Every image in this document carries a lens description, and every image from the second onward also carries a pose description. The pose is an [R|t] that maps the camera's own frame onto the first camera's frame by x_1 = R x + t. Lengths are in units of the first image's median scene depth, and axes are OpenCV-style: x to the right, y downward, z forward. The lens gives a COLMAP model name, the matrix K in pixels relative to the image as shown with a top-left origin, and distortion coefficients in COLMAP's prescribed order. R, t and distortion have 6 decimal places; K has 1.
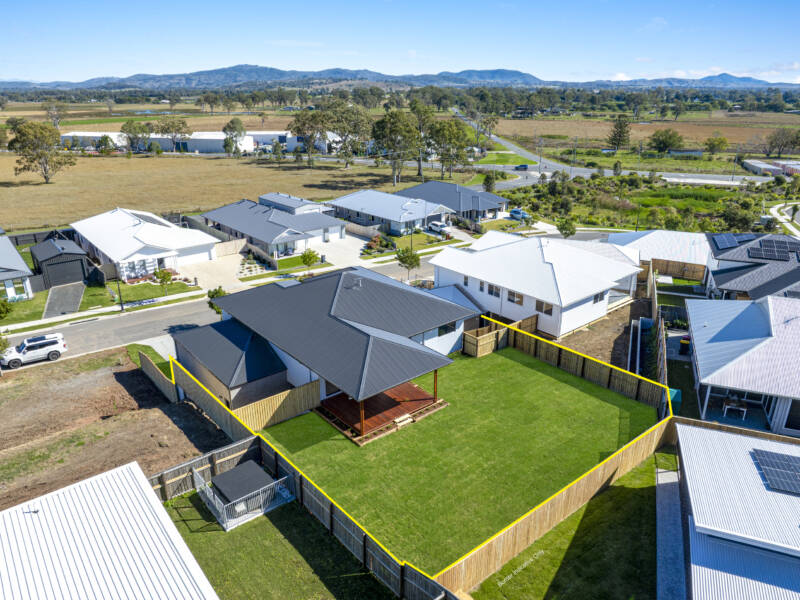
lens RADIAL K [[561.4, 0, 400.0], [0, 561.4, 300.0], [0, 0, 1]] dist [-0.037252, 0.000084]
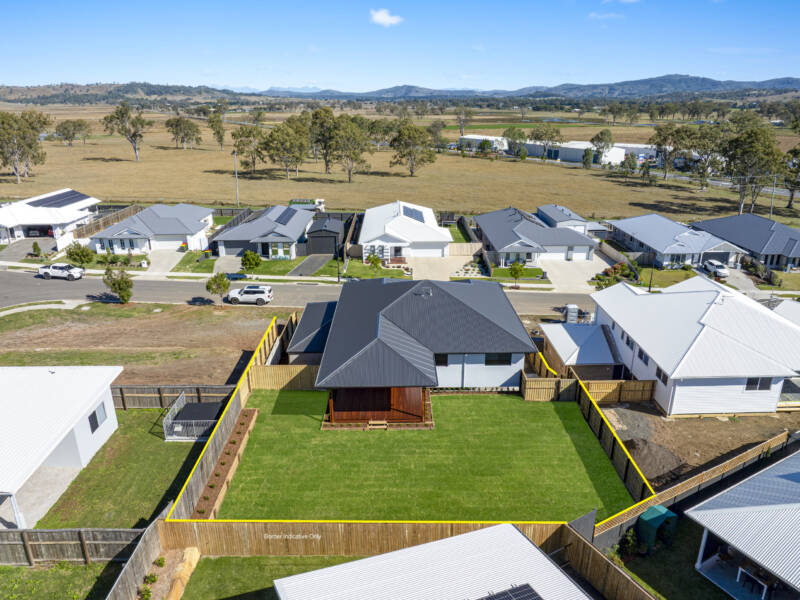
lens RADIAL K [[561.4, 0, 400.0], [0, 561.4, 300.0], [0, 0, 1]] dist [-0.037252, 0.000084]
pose [[0.776566, 0.211013, -0.593649, 0.236528], [-0.220190, 0.973727, 0.058076, -0.030611], [0.590307, 0.085616, 0.802626, 0.069564]]
